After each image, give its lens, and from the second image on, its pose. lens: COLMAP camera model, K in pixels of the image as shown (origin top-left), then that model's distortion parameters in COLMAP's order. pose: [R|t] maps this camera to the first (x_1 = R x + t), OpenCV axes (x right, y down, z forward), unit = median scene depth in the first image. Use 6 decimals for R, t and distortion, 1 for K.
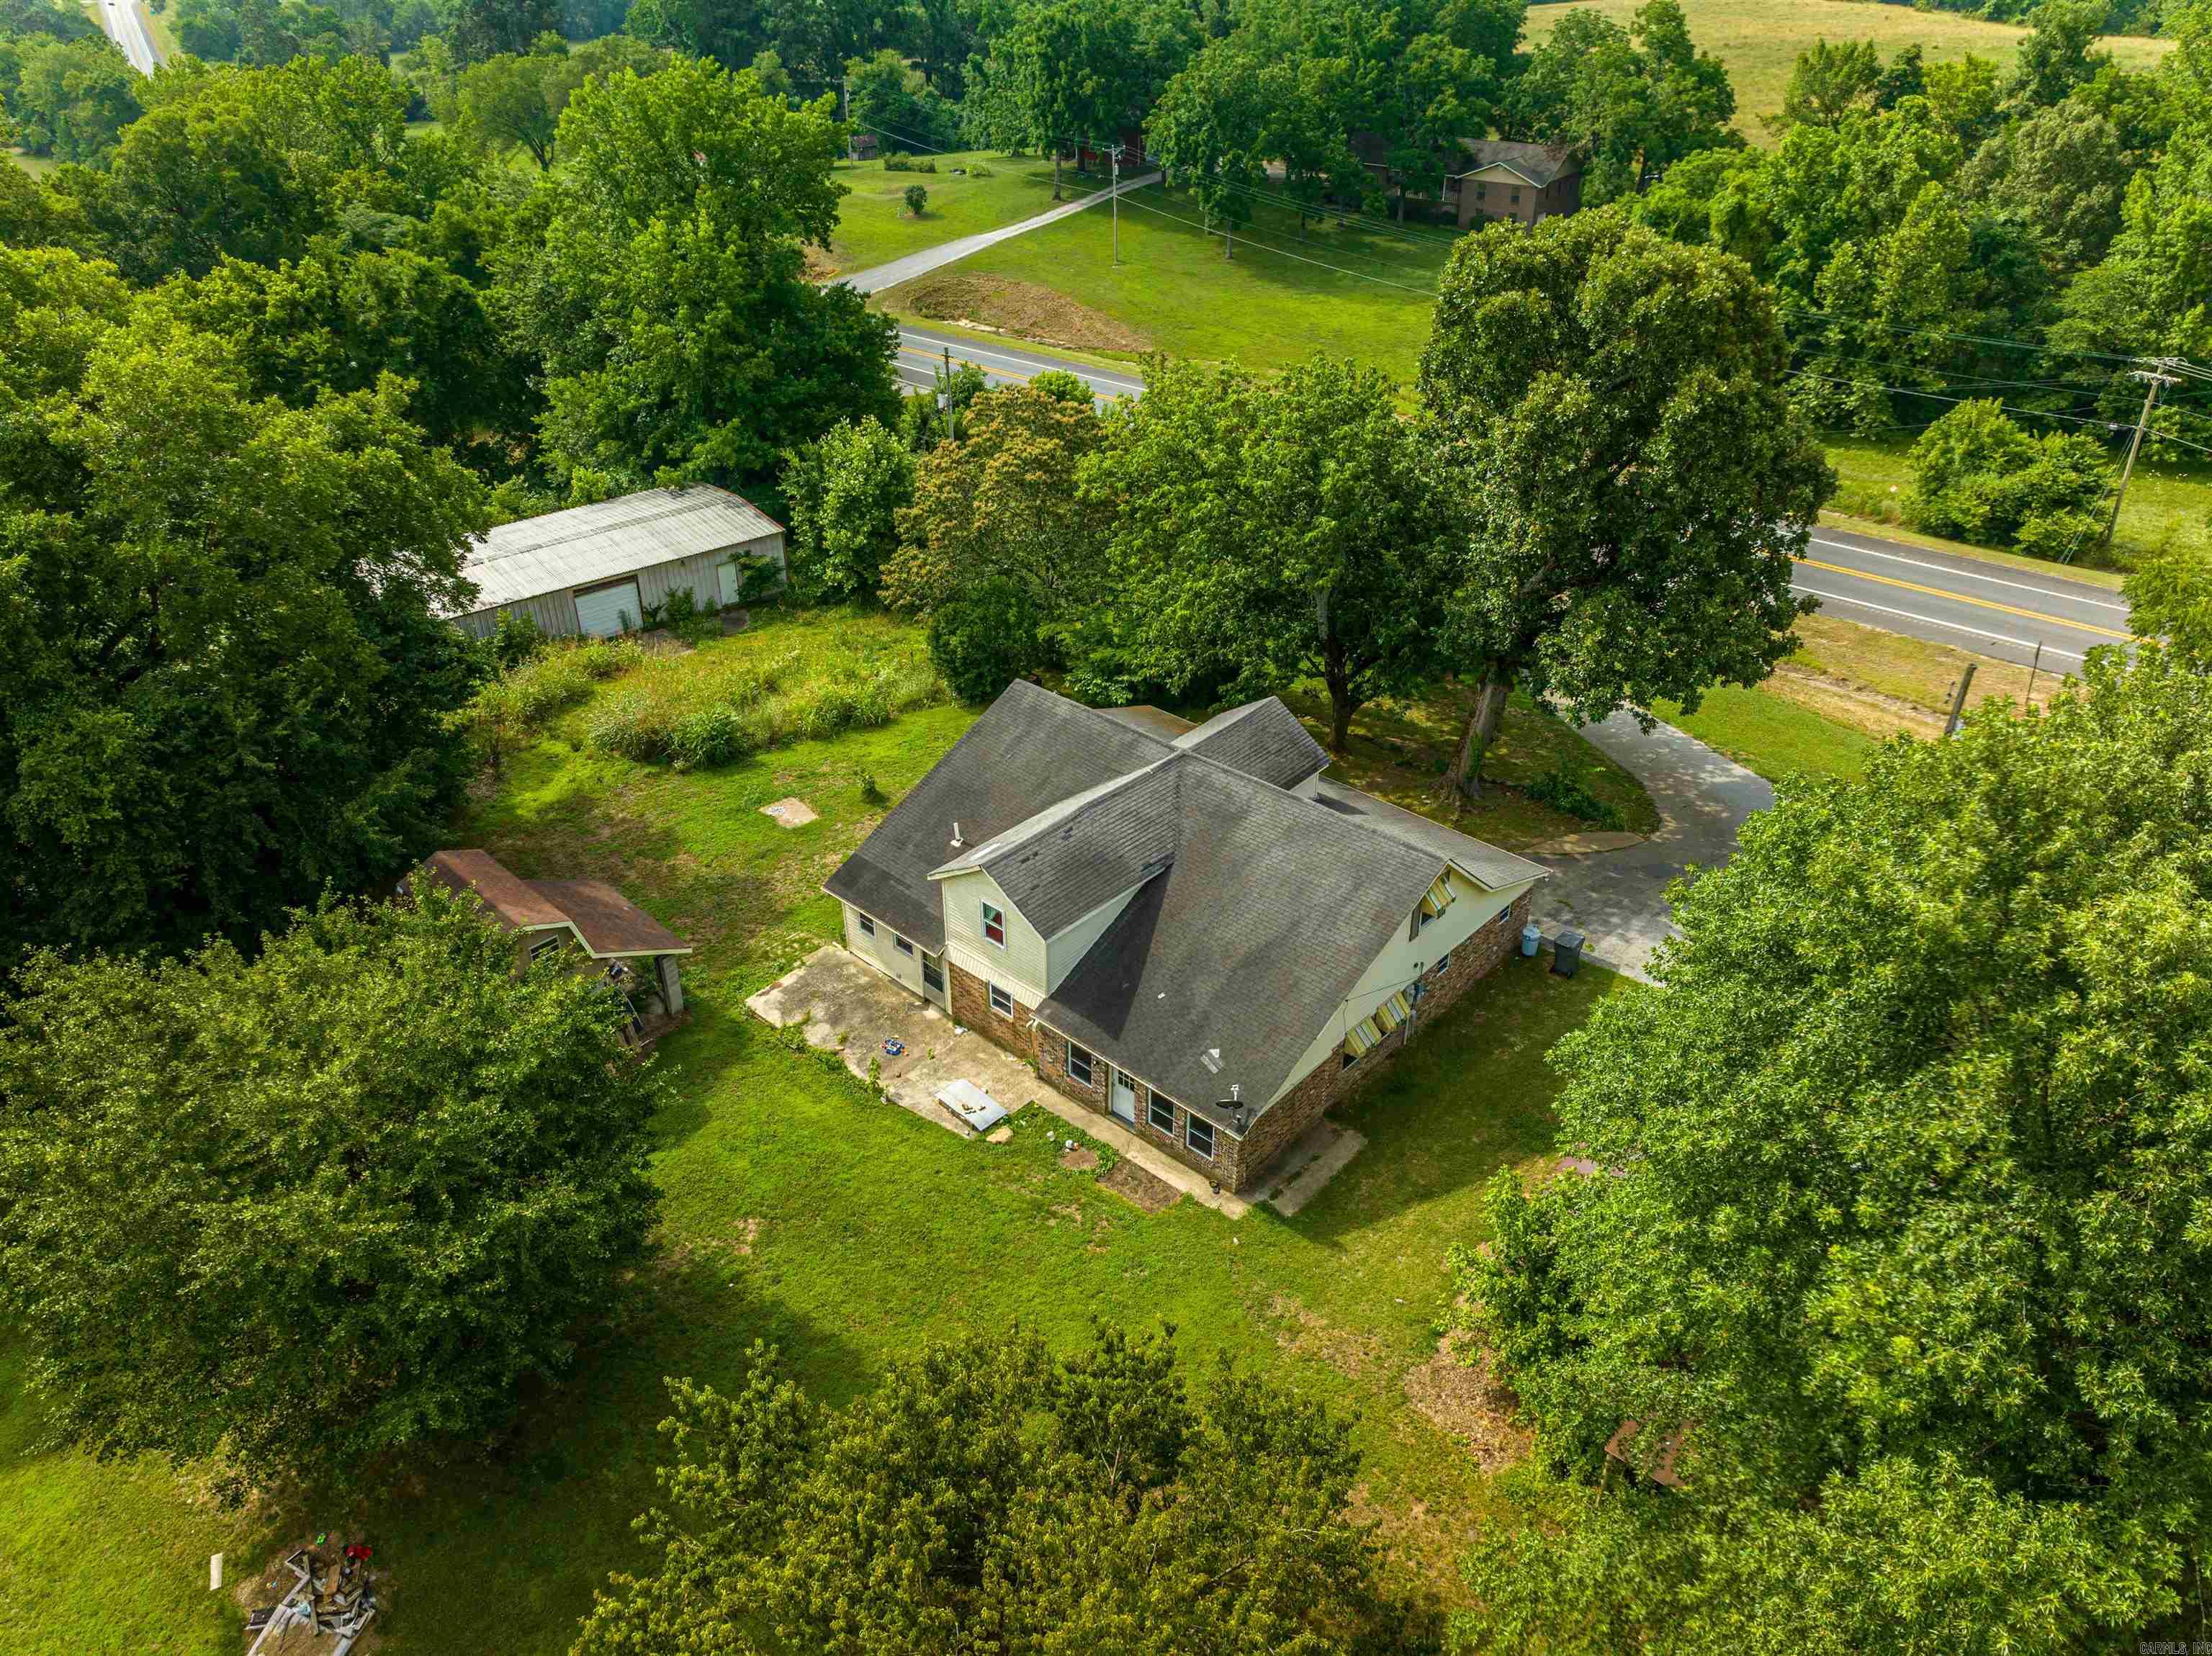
lens RADIAL K [[1564.3, 0, 1101.8], [0, 1564.3, 818.3], [0, 0, 1]] dist [-0.035125, 0.019156]
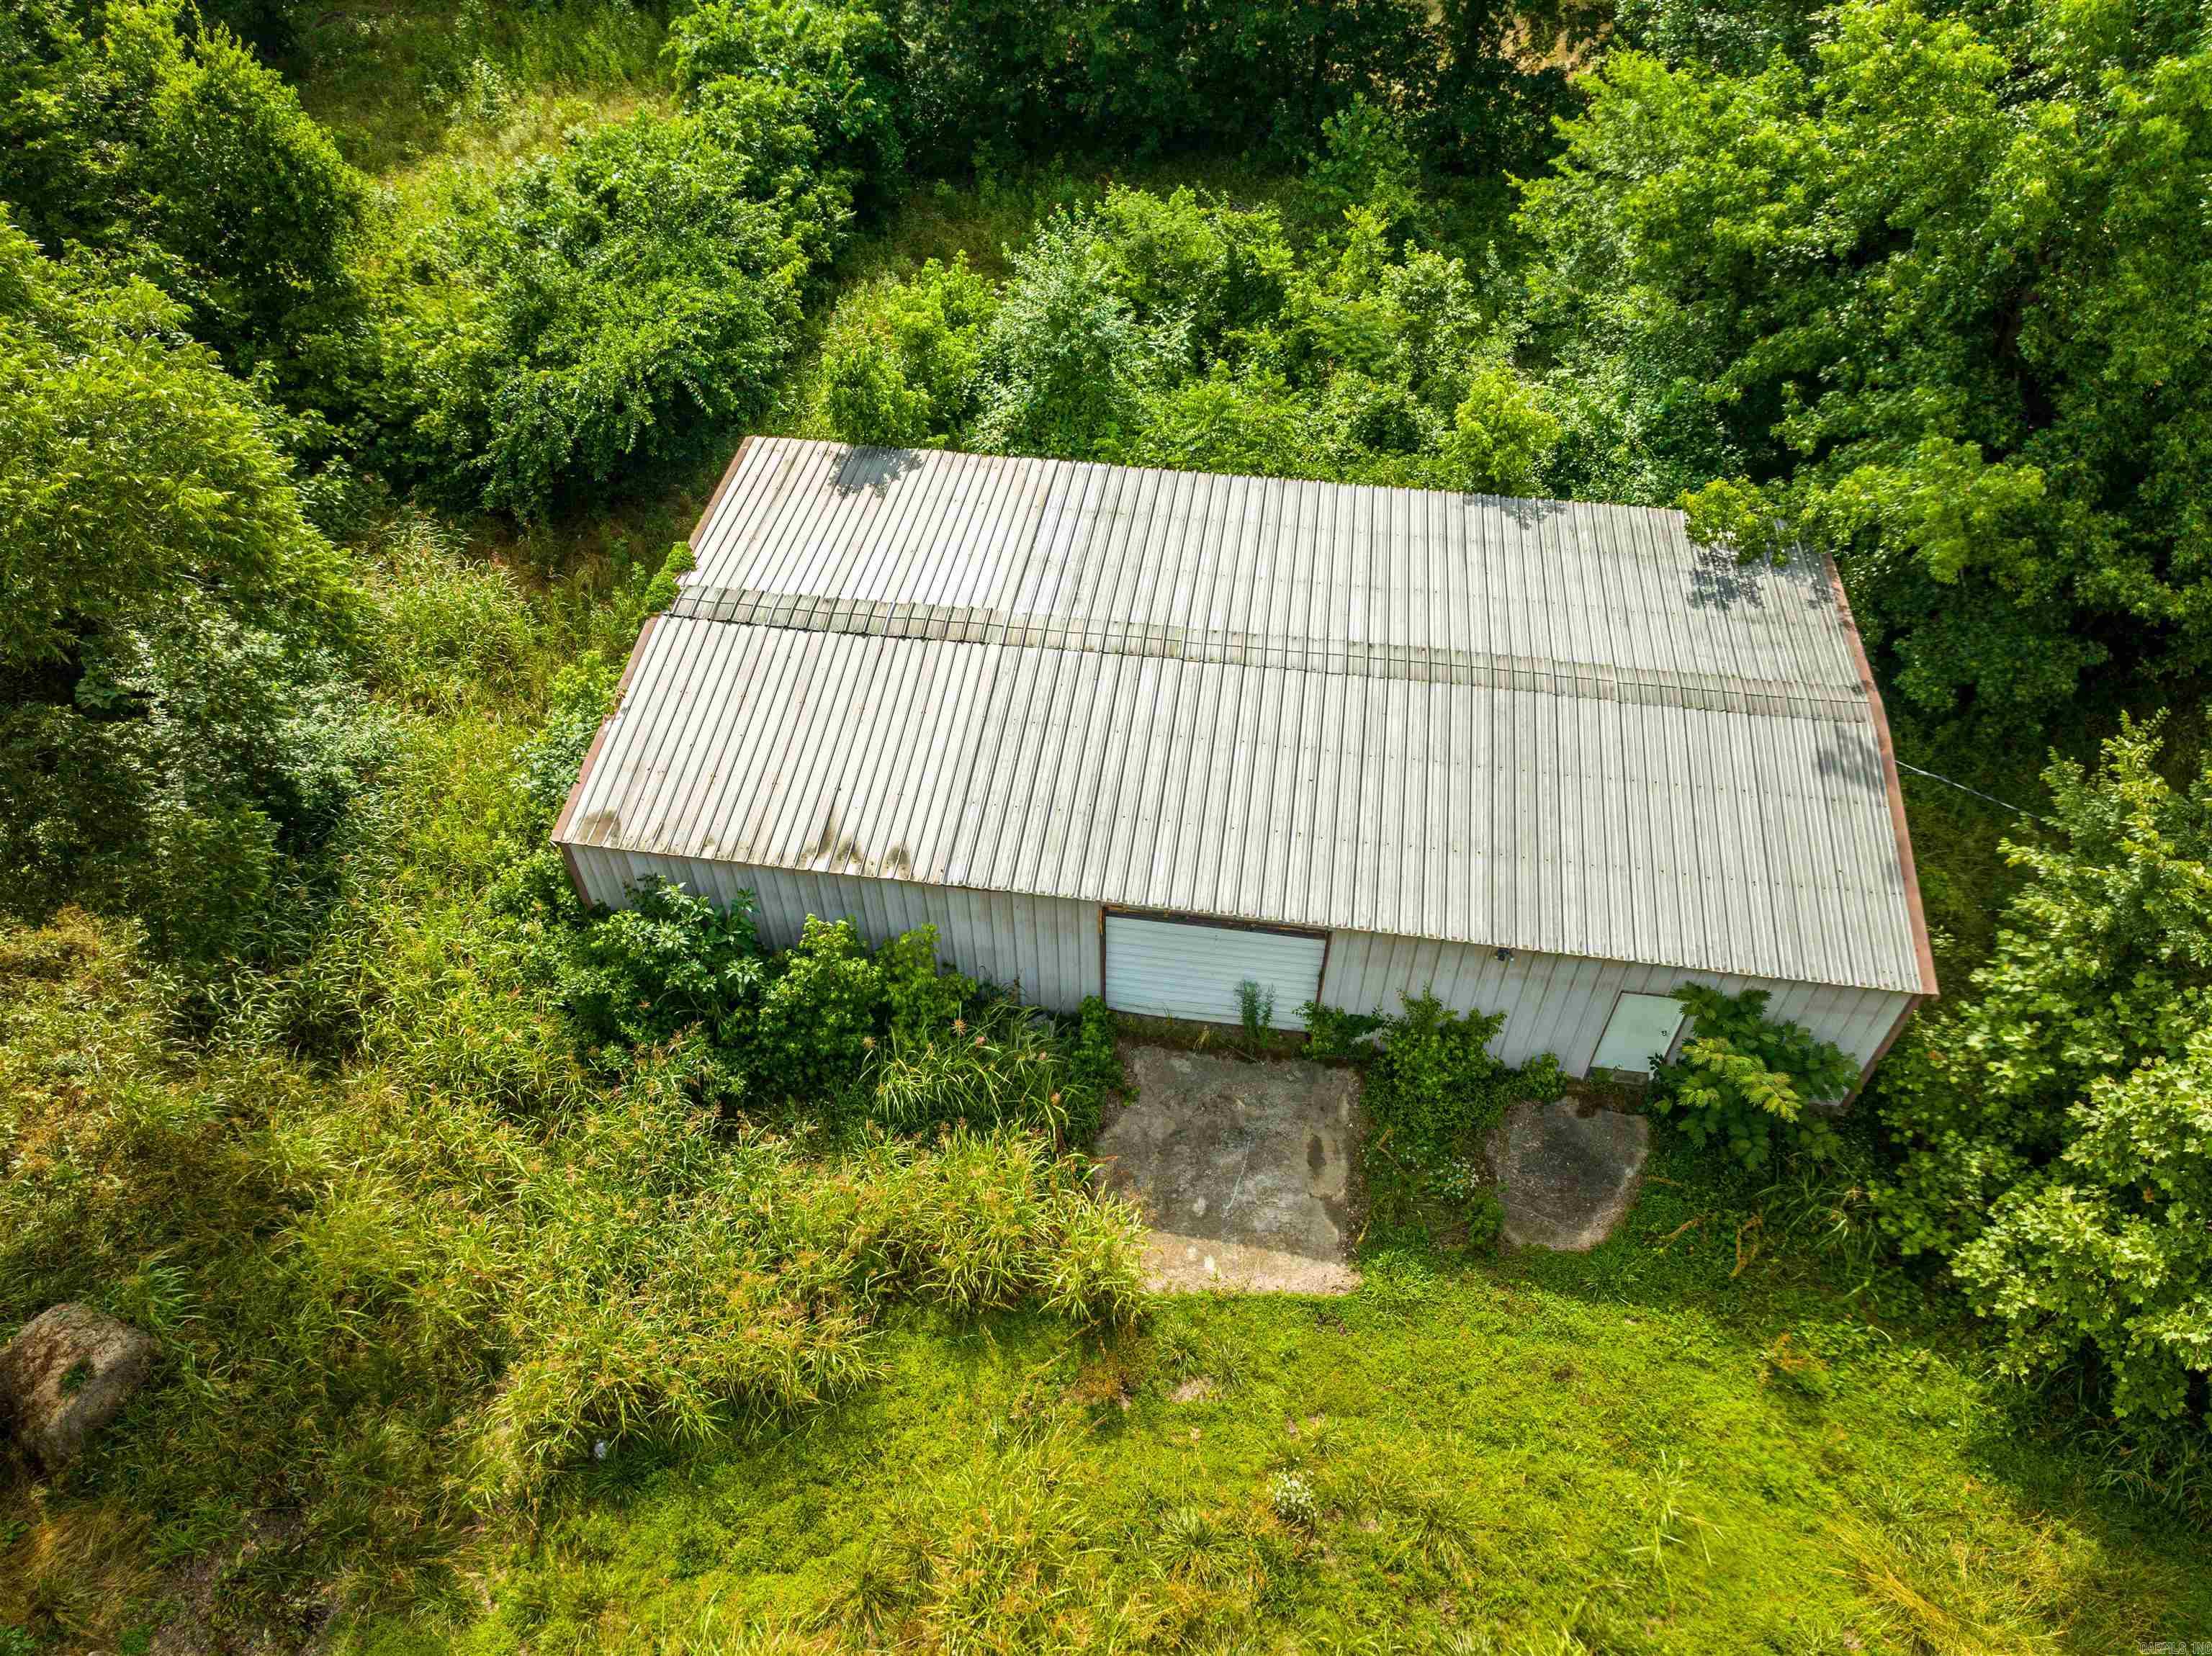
lens RADIAL K [[1564.3, 0, 1096.1], [0, 1564.3, 845.1], [0, 0, 1]] dist [-0.035125, 0.019156]
pose [[0.677438, 0.559357, -0.477700, -0.222636], [-0.379923, 0.822161, 0.423922, -0.309764], [0.629871, -0.105692, 0.769475, 0.843006]]
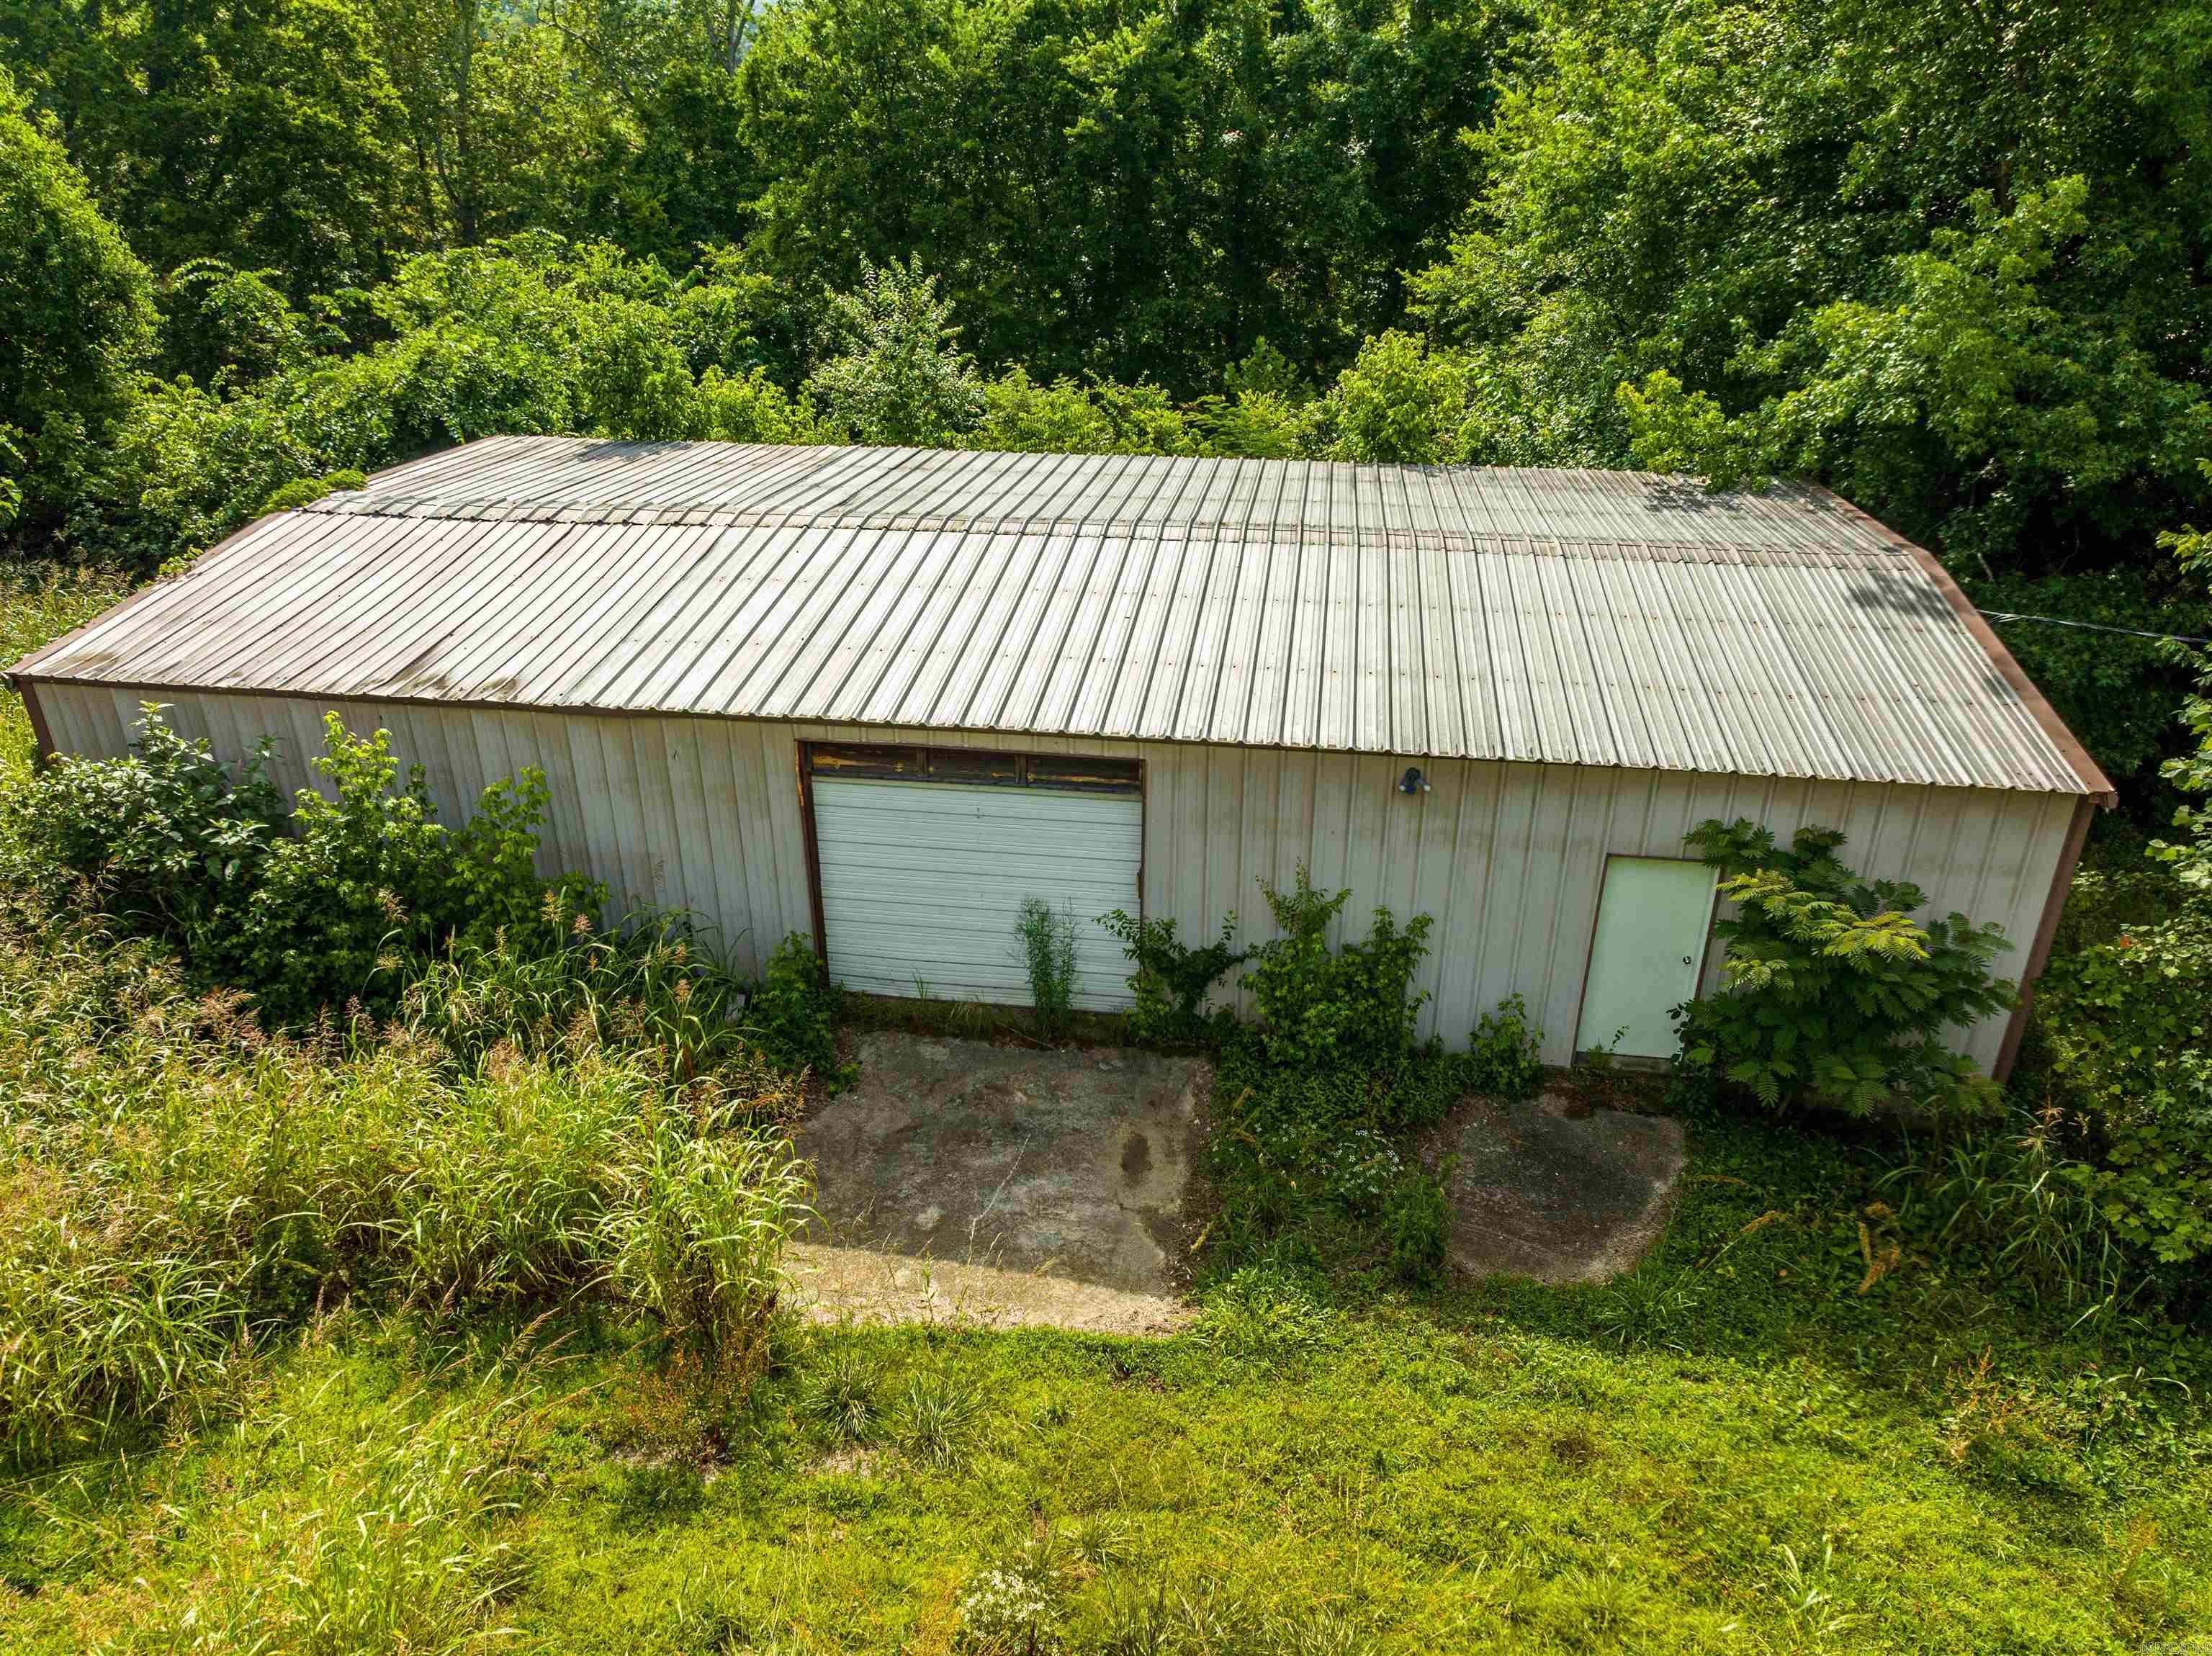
lens RADIAL K [[1564.3, 0, 1096.1], [0, 1564.3, 840.1], [0, 0, 1]] dist [-0.035125, 0.019156]
pose [[0.676746, 0.346654, -0.649497, -0.199751], [-0.385951, 0.918314, 0.087986, -0.181981], [0.626943, 0.191130, 0.755256, 0.962297]]
